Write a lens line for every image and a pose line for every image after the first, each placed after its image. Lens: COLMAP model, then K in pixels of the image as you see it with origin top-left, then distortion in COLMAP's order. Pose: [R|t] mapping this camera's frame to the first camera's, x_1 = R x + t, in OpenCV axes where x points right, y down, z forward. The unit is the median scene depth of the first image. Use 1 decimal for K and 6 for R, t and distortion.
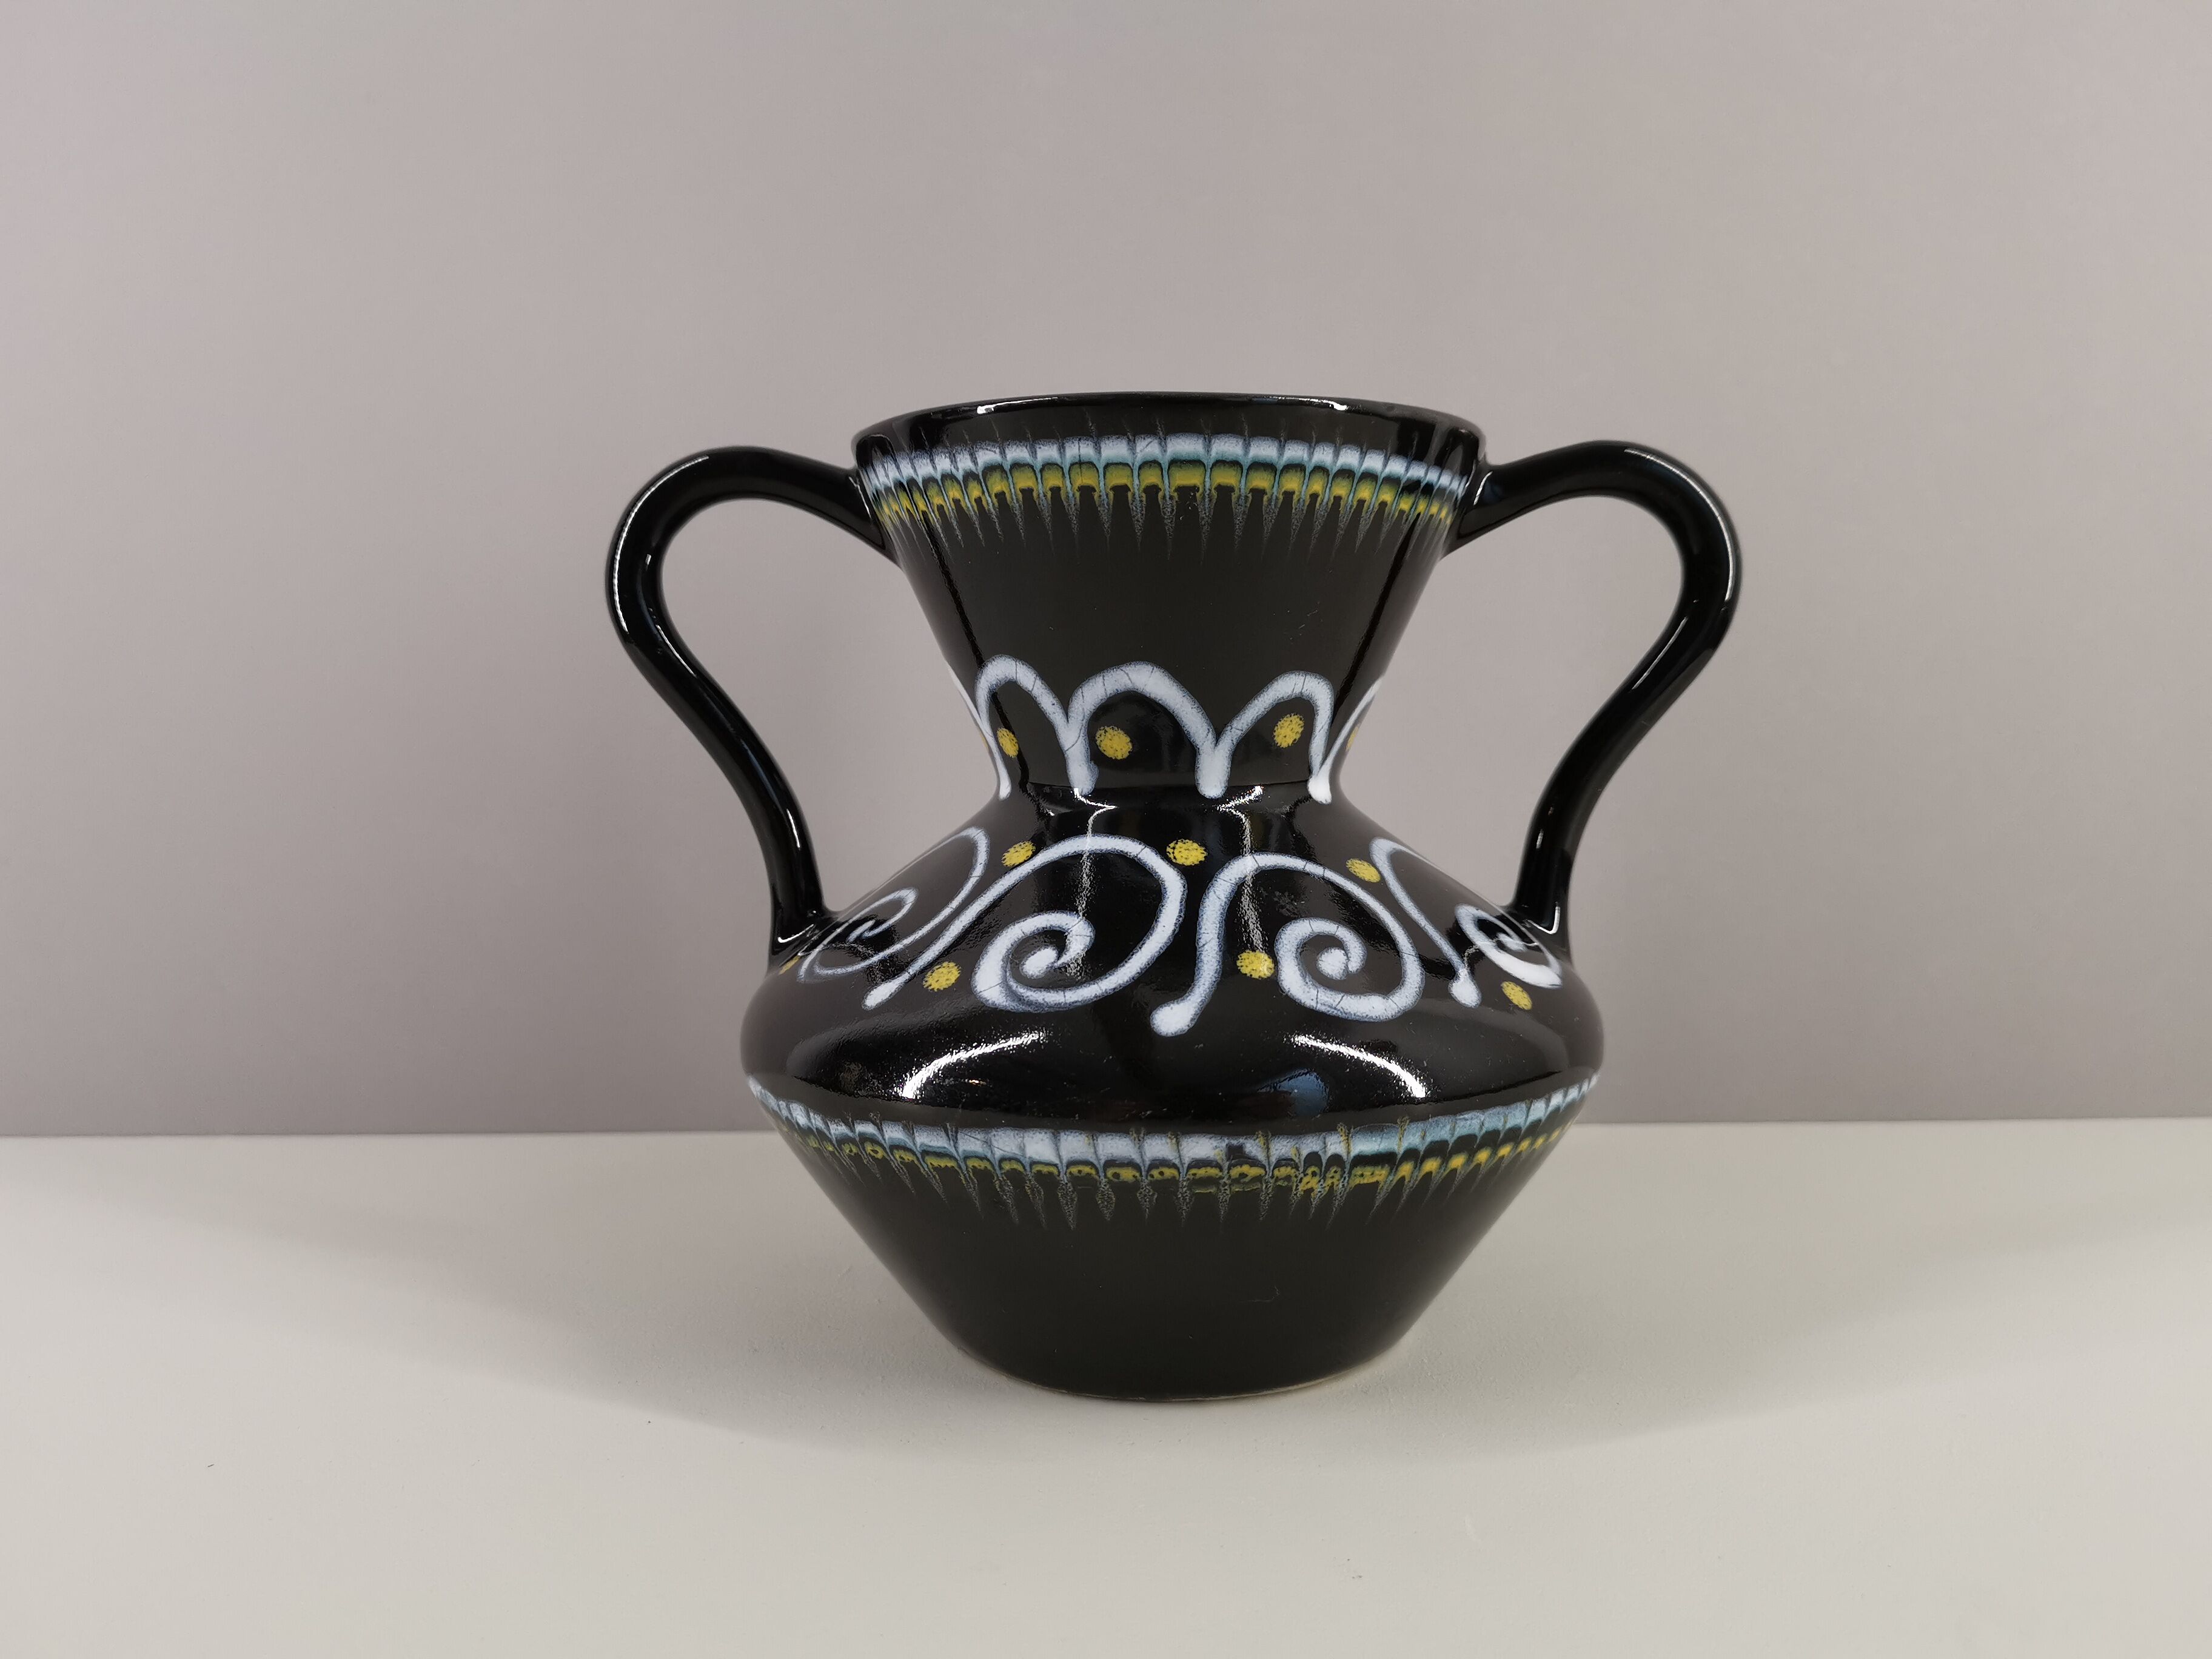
lens RADIAL K [[1758.0, 0, 1106.0], [0, 1758.0, 829.5], [0, 0, 1]] dist [0.037105, -0.000582]
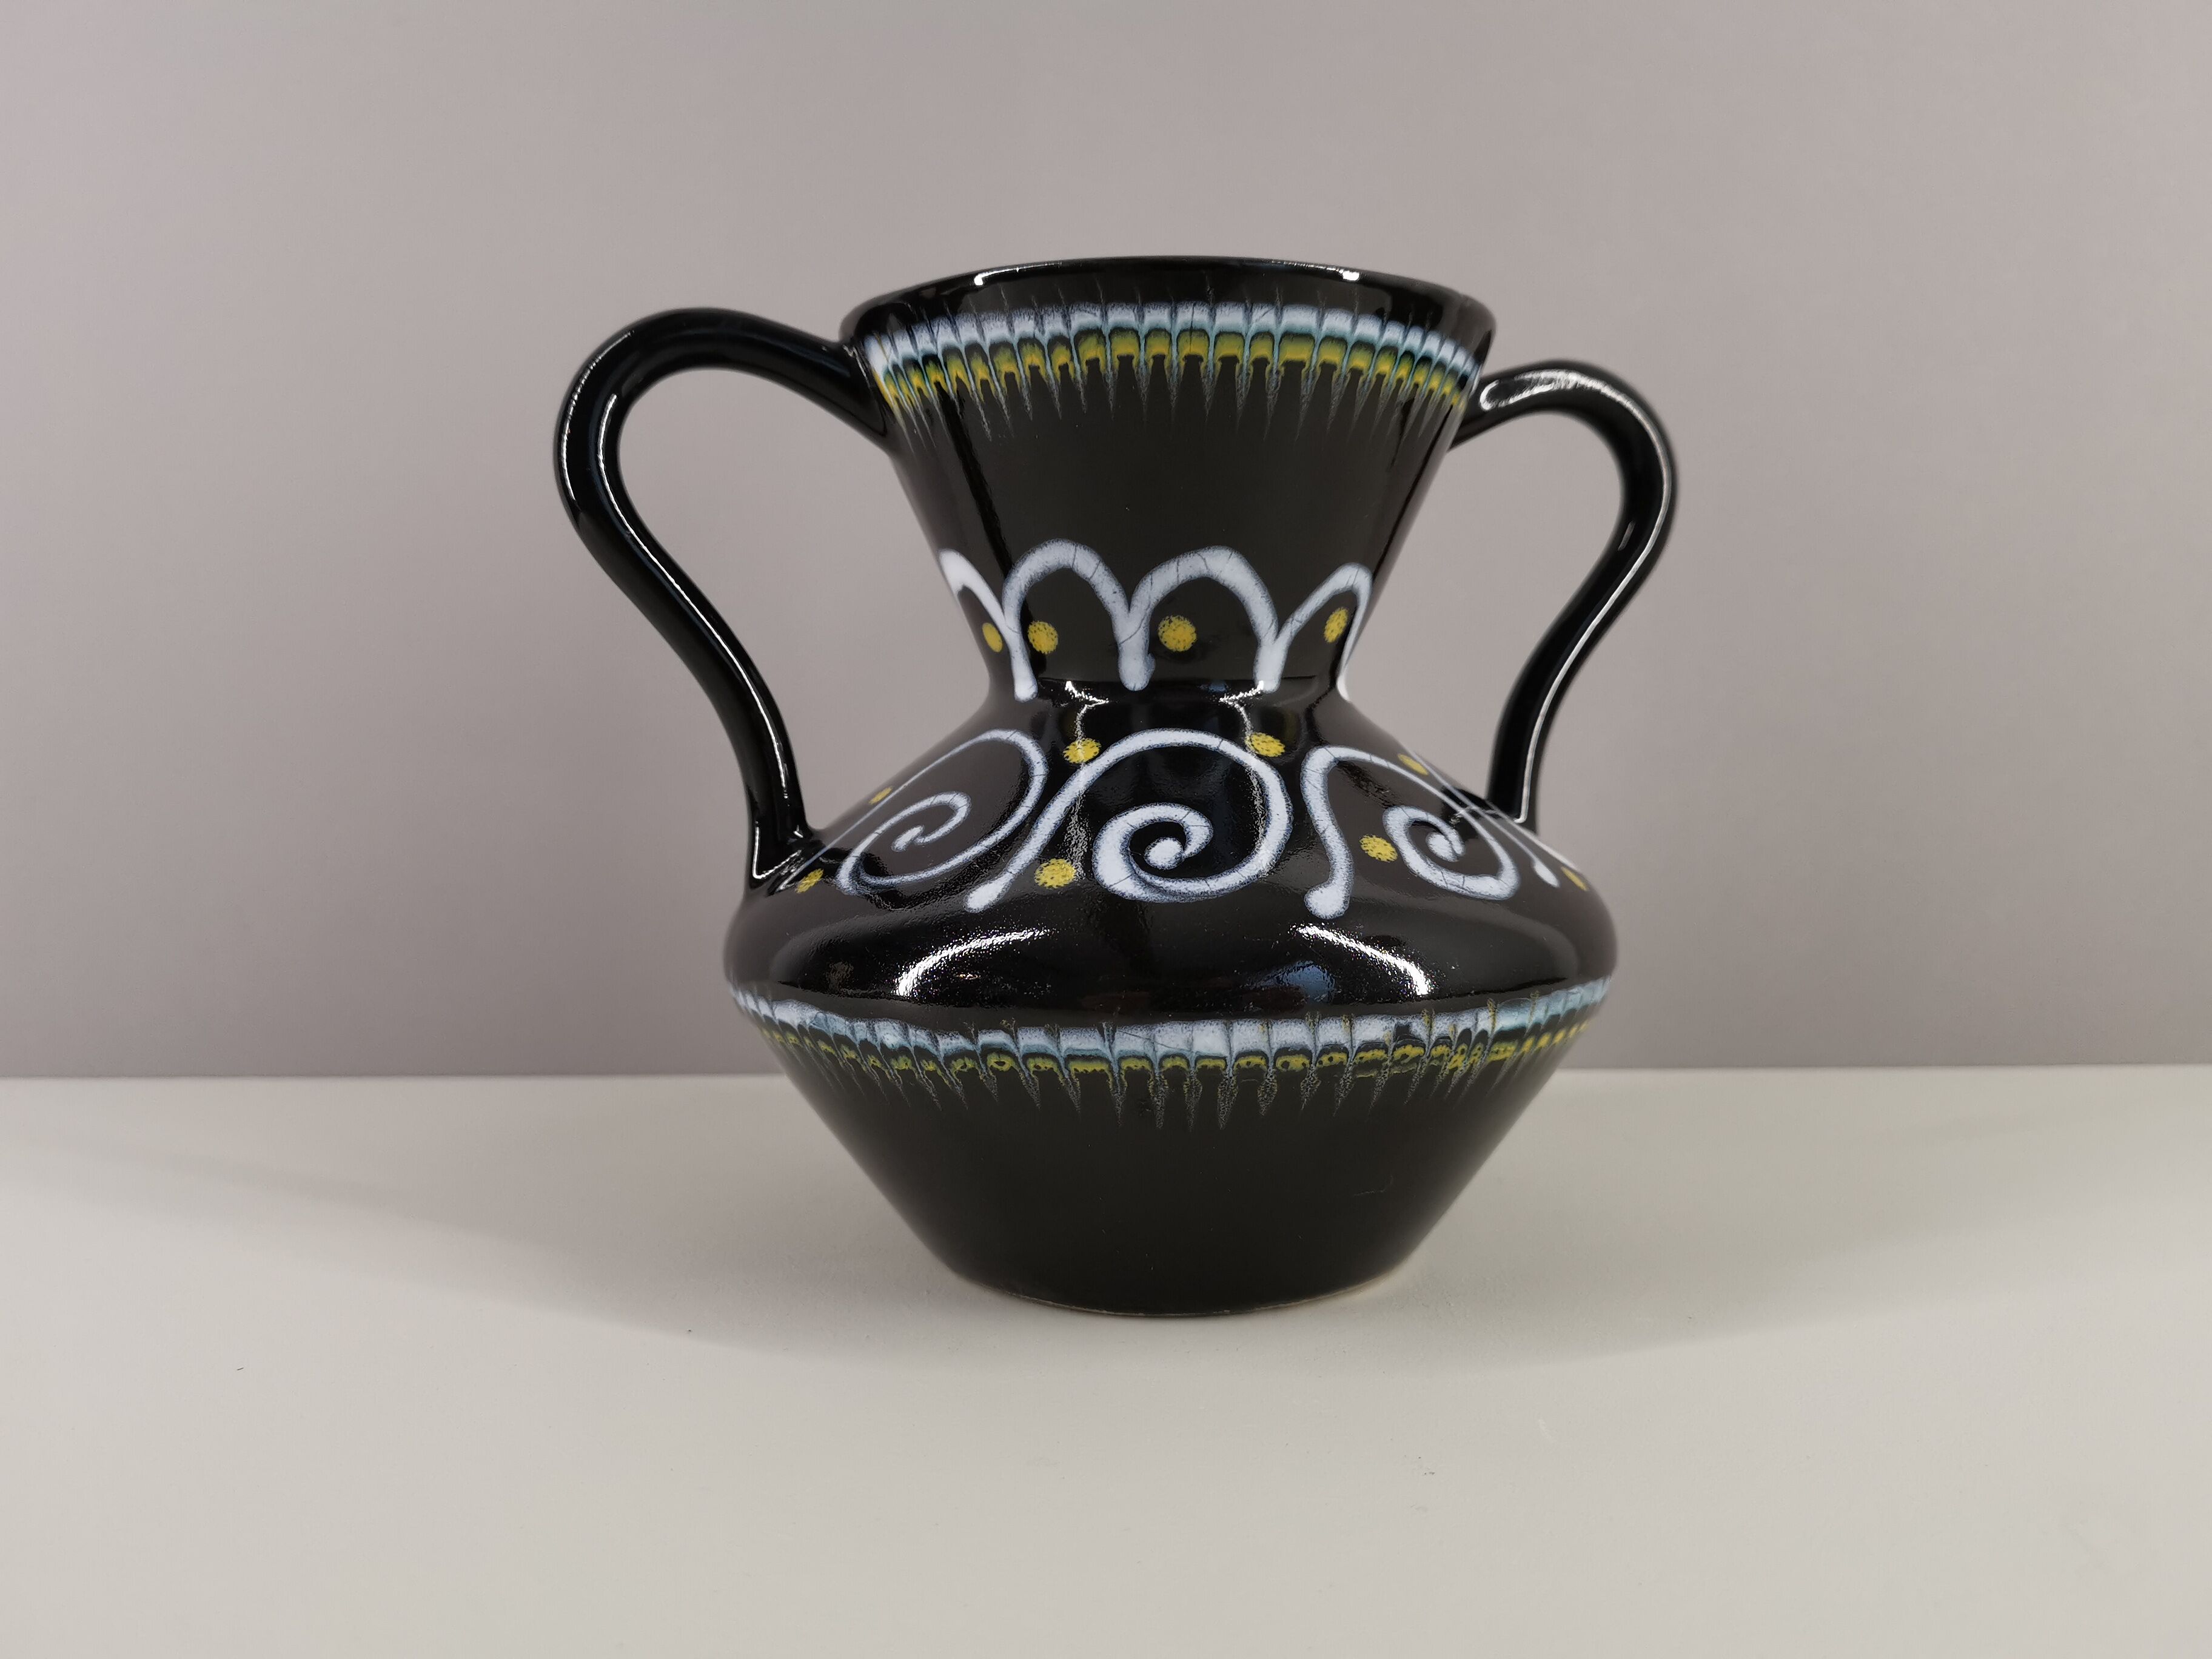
lens RADIAL K [[1758.0, 0, 1106.0], [0, 1758.0, 829.5], [0, 0, 1]] dist [0.037105, -0.000582]
pose [[0.950034, -0.020719, 0.311458, -0.360071], [0.022357, 0.999749, -0.001688, 0.063028], [-0.311344, 0.008567, 0.950259, 0.106985]]
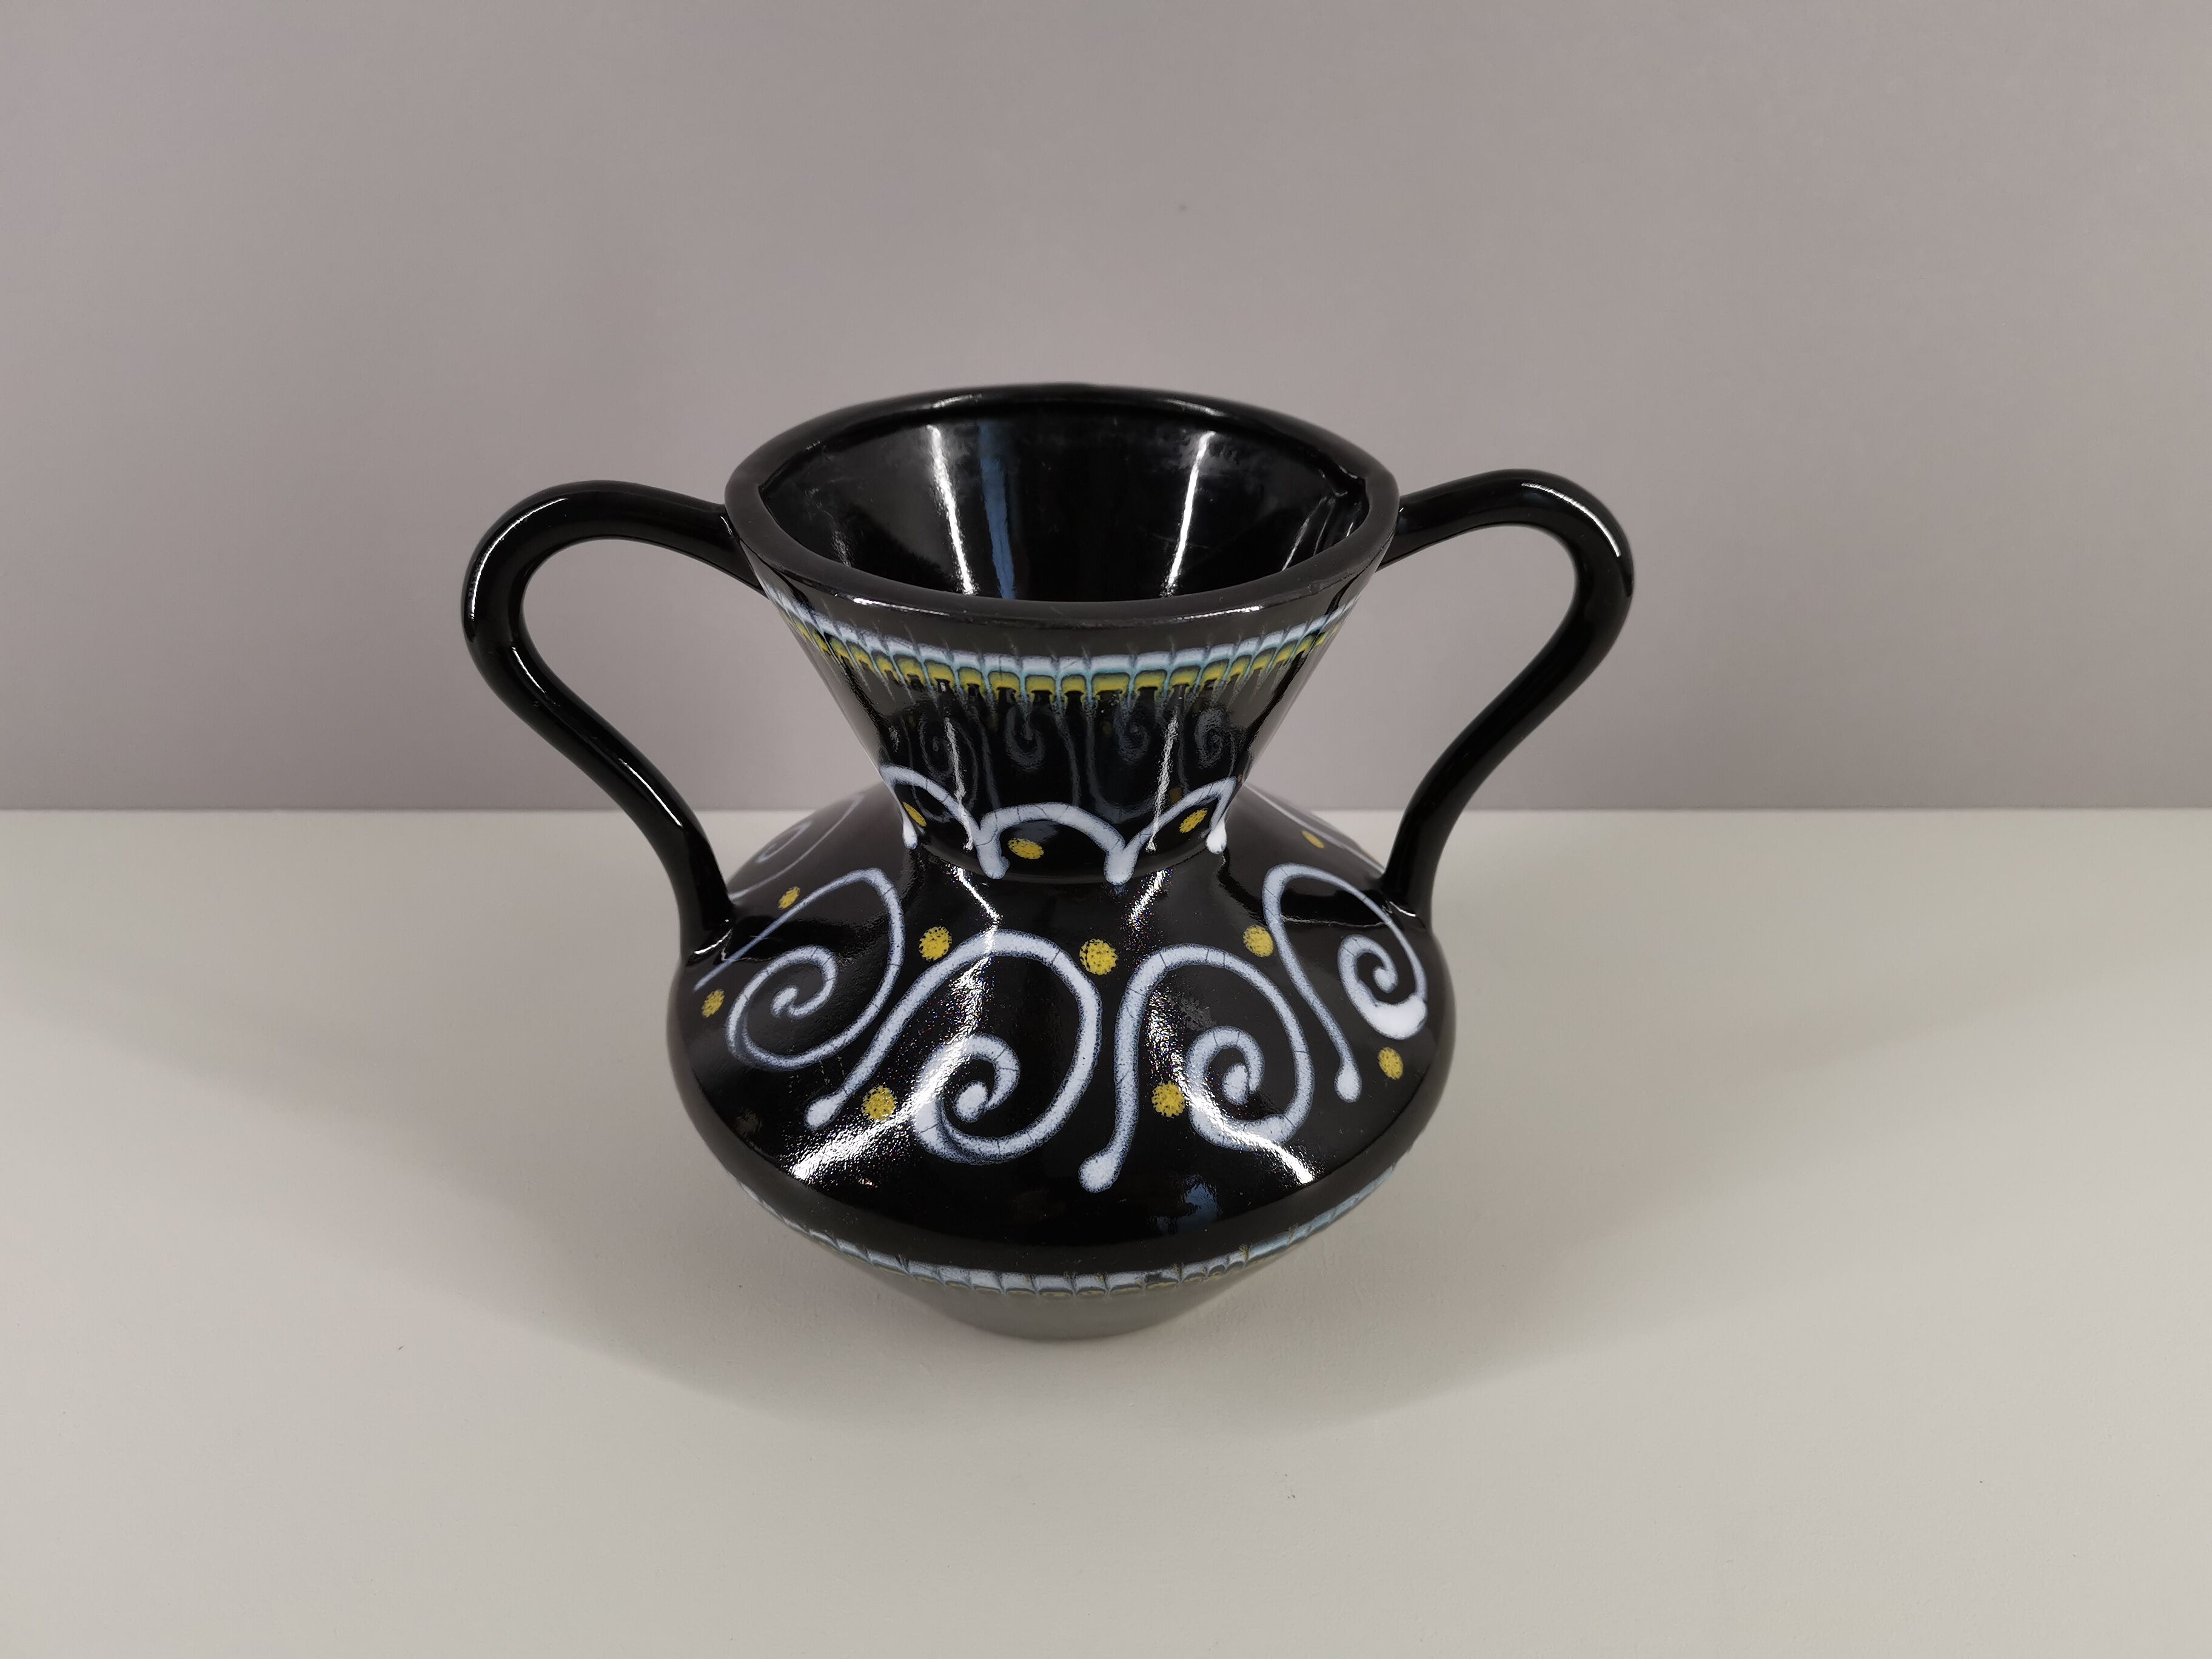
lens RADIAL K [[1758.0, 0, 1106.0], [0, 1758.0, 829.5], [0, 0, 1]] dist [0.037105, -0.000582]
pose [[0.991932, -0.048558, 0.117102, -0.073915], [-0.010593, 0.888752, 0.458266, -0.569830], [-0.126327, -0.455809, 0.881067, 0.104321]]
